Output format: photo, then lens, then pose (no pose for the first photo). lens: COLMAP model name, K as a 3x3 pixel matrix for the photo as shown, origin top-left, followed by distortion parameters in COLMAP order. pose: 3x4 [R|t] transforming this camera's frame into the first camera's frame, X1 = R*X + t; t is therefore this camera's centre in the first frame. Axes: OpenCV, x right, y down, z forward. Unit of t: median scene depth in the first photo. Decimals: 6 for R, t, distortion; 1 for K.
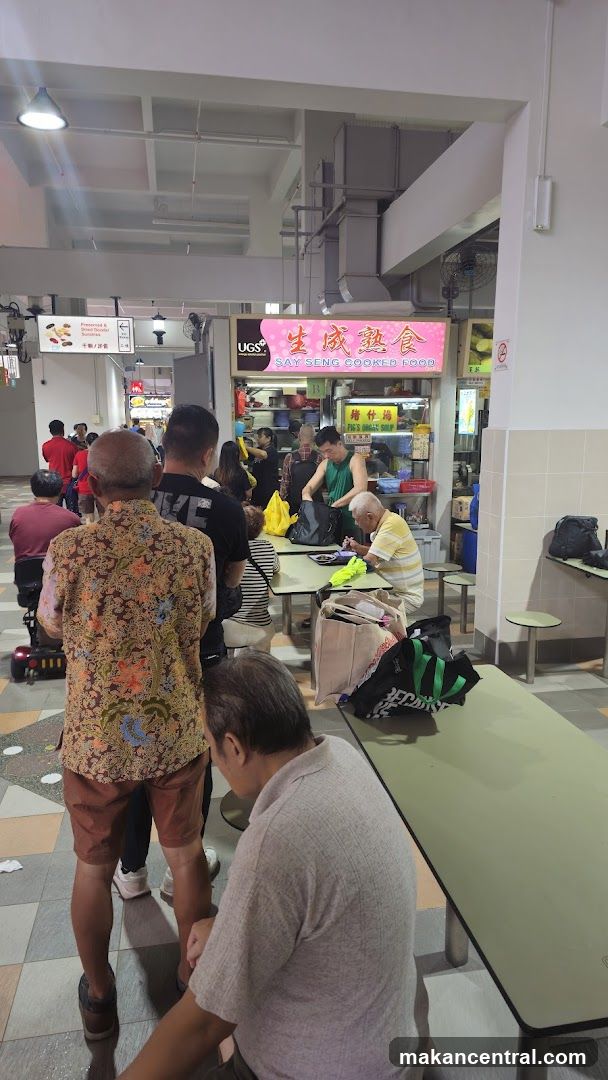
lens RADIAL K [[704.6, 0, 304.0], [0, 704.6, 540.0], [0, 0, 1]] dist [0.003370, 0.000395]
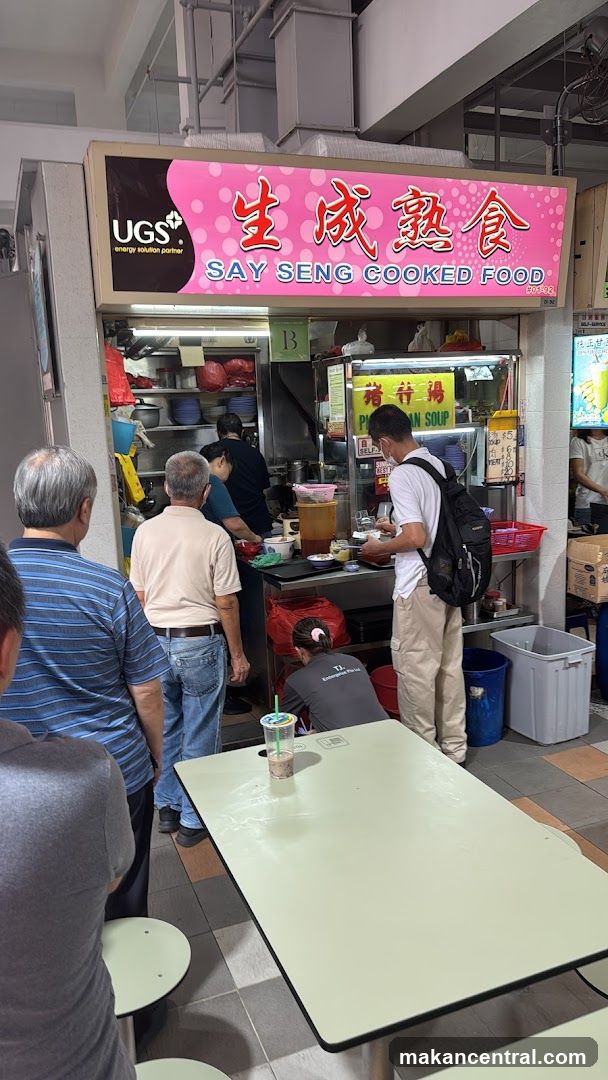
lens RADIAL K [[792.1, 0, 304.0], [0, 792.1, 540.0], [0, 0, 1]] dist [0.002691, -0.000293]
pose [[0.980238, -0.066193, 0.186418, -0.080223], [0.067068, 0.997747, 0.001616, -0.092232], [-0.186105, 0.010919, 0.982469, 0.532574]]
